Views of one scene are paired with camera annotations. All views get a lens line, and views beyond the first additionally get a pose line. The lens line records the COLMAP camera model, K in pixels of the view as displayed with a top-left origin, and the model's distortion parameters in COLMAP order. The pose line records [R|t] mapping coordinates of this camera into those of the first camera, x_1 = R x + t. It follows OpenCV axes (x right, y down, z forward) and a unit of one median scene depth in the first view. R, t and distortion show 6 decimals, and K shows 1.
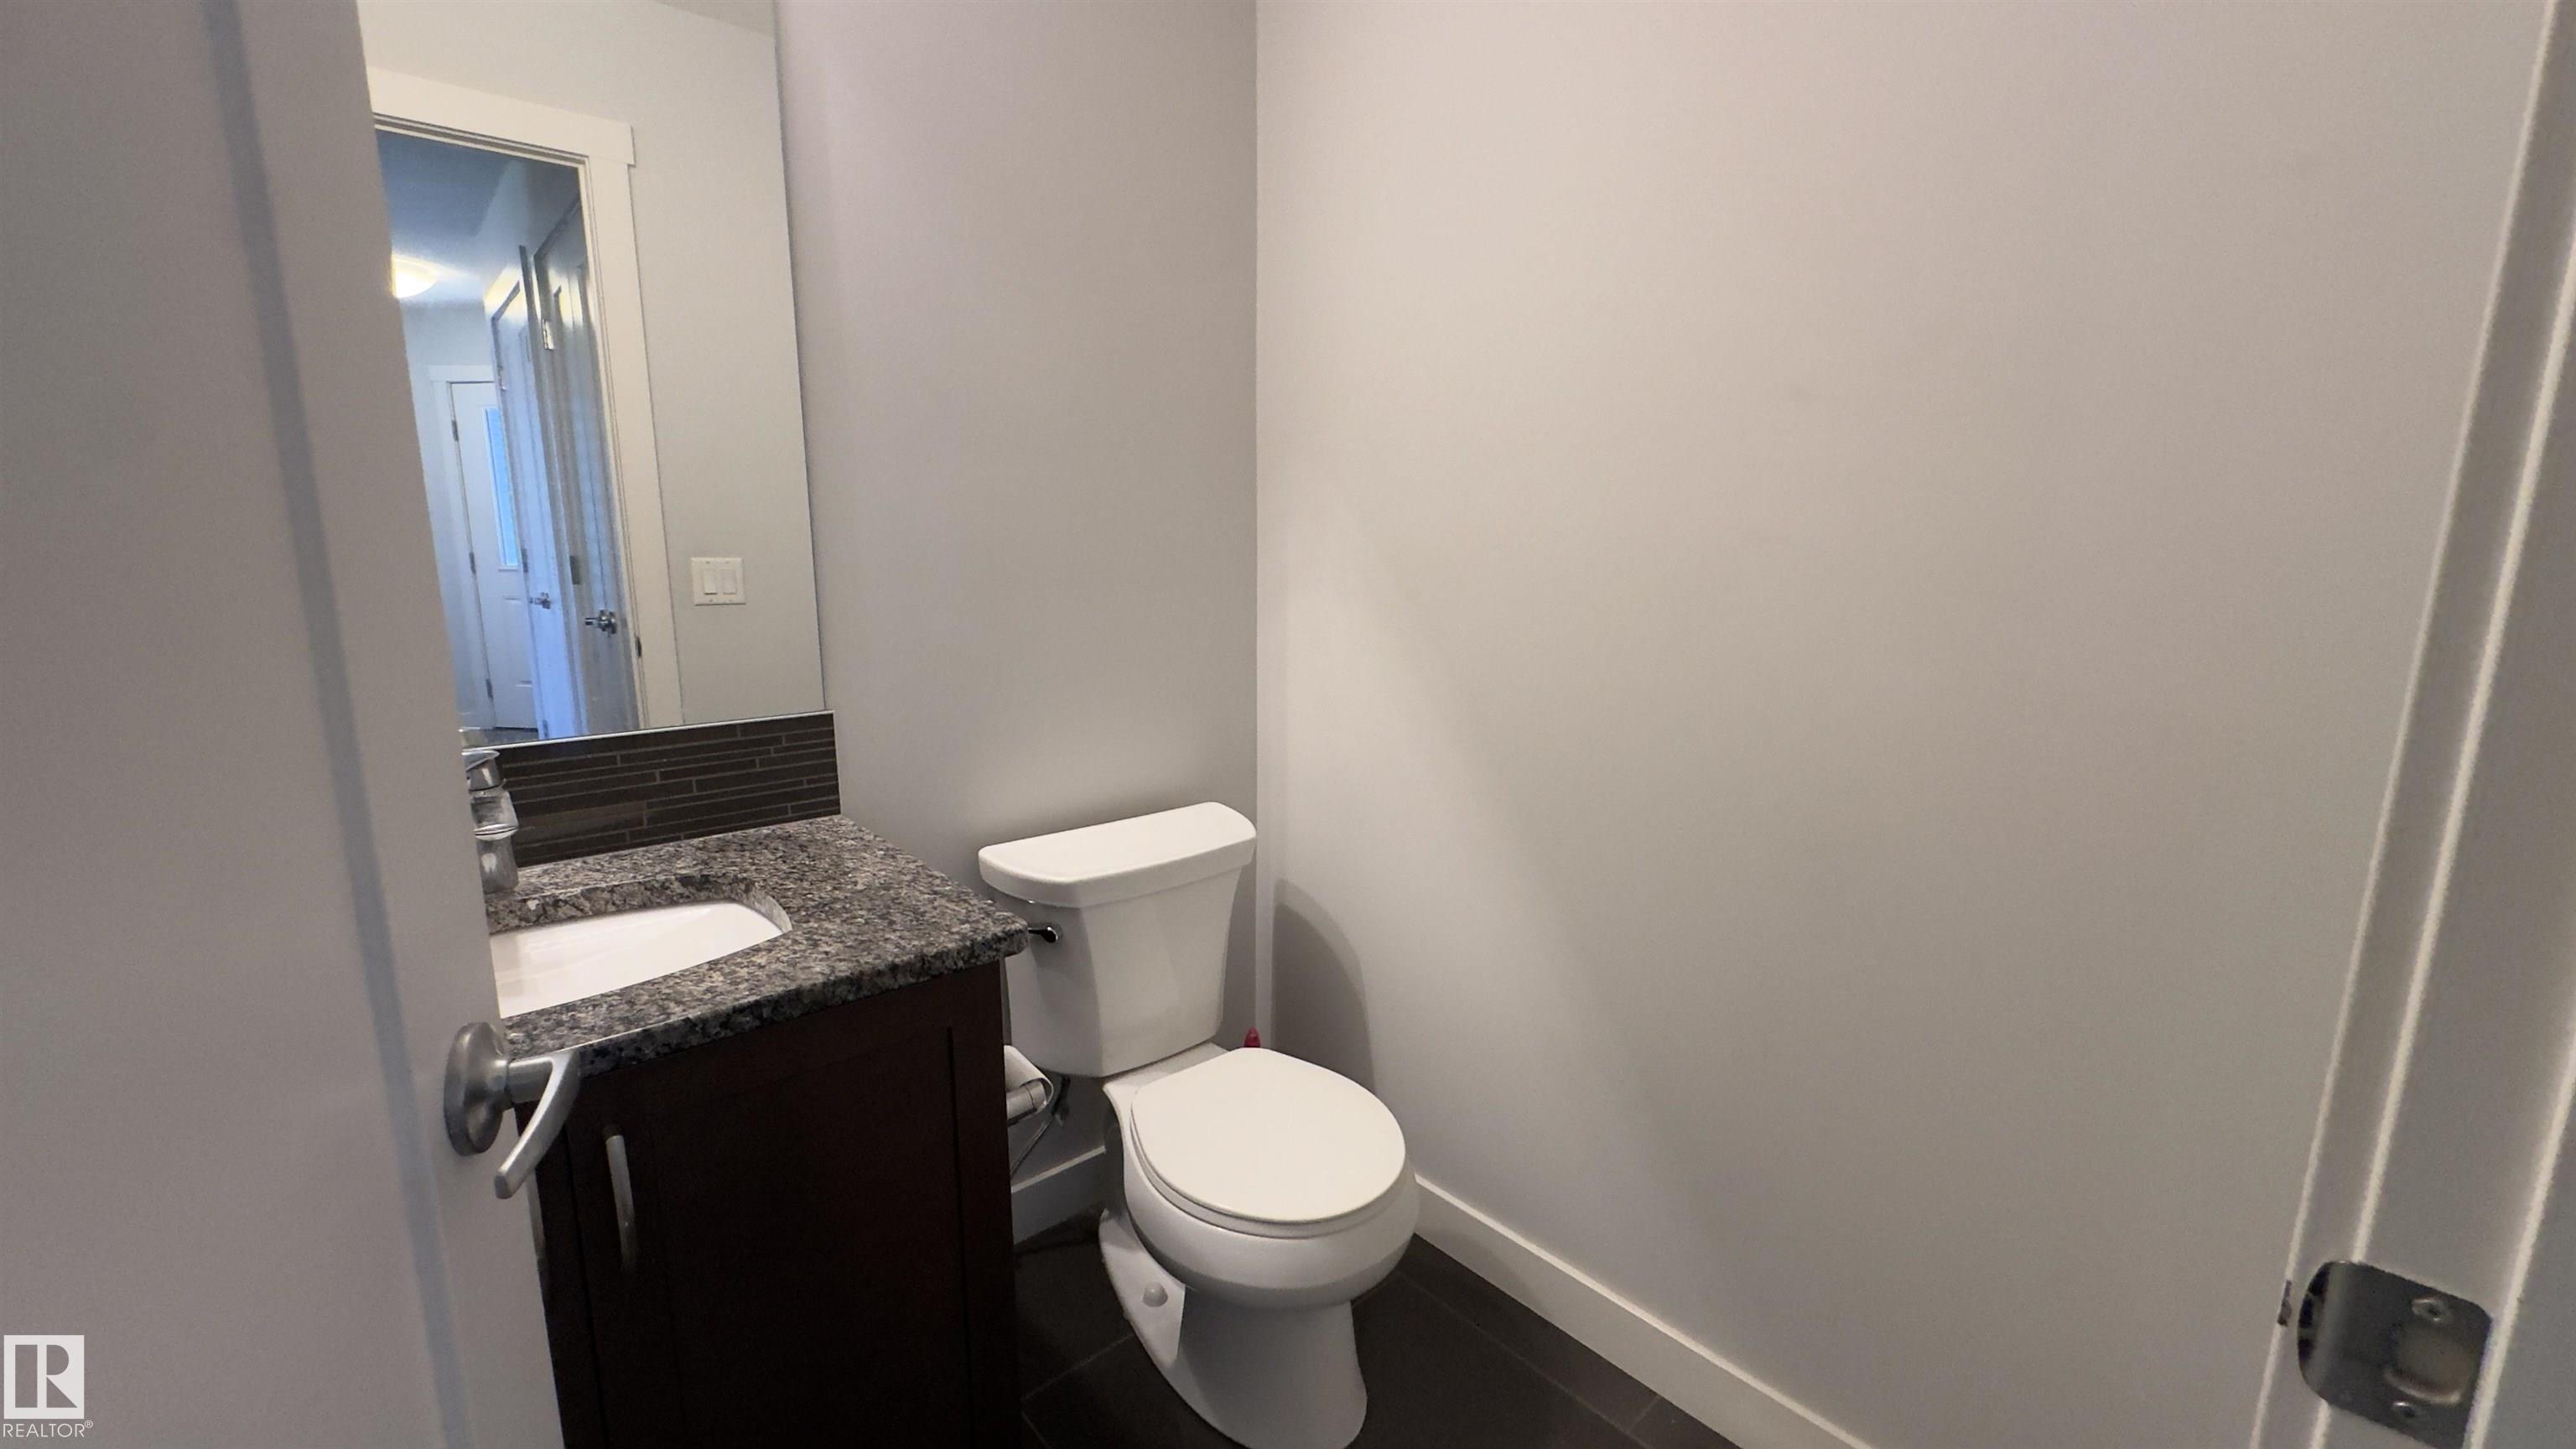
lens RADIAL K [[1029.2, 0, 1290.2], [0, 1029.2, 724.9], [0, 0, 1]] dist [-0.003242, 0.001158]
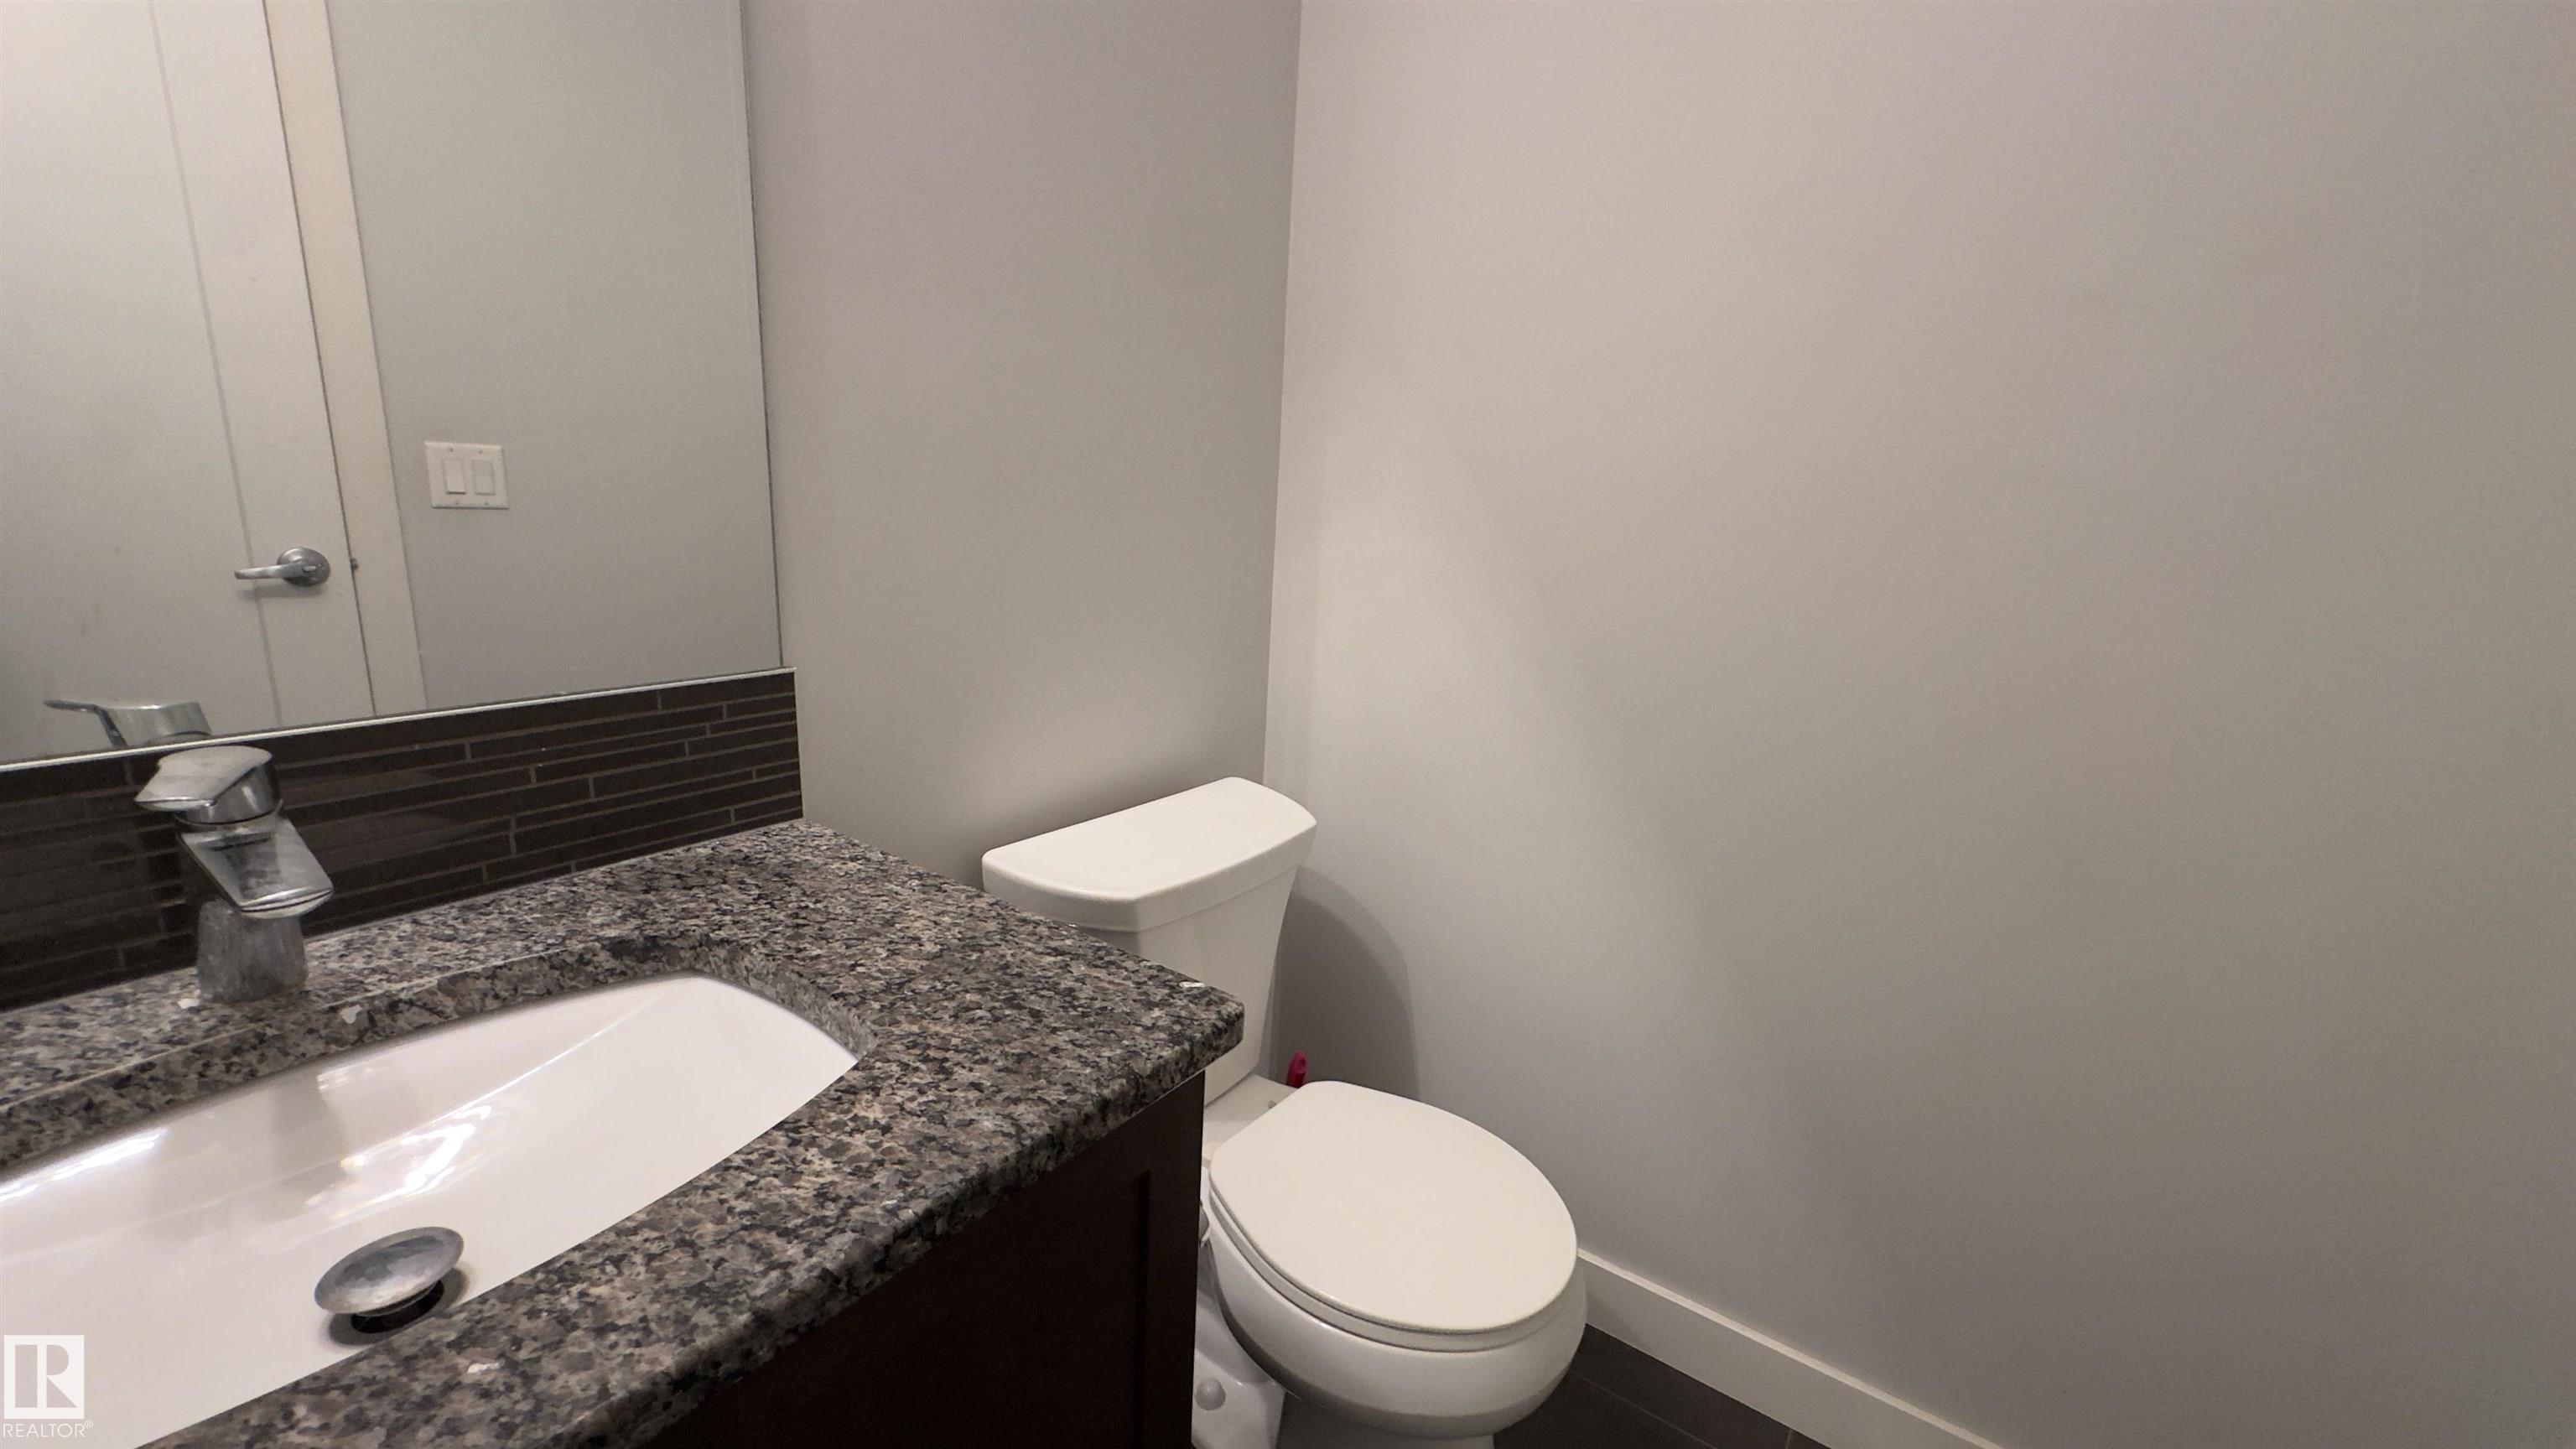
lens RADIAL K [[1029.2, 0, 1284.9], [0, 1029.2, 733.0], [0, 0, 1]] dist [-0.003242, 0.001158]
pose [[0.974818, -0.008814, 0.222829, -0.337518], [-0.006462, 0.997683, 0.067730, -0.022895], [-0.222909, -0.067464, 0.972502, 0.320254]]
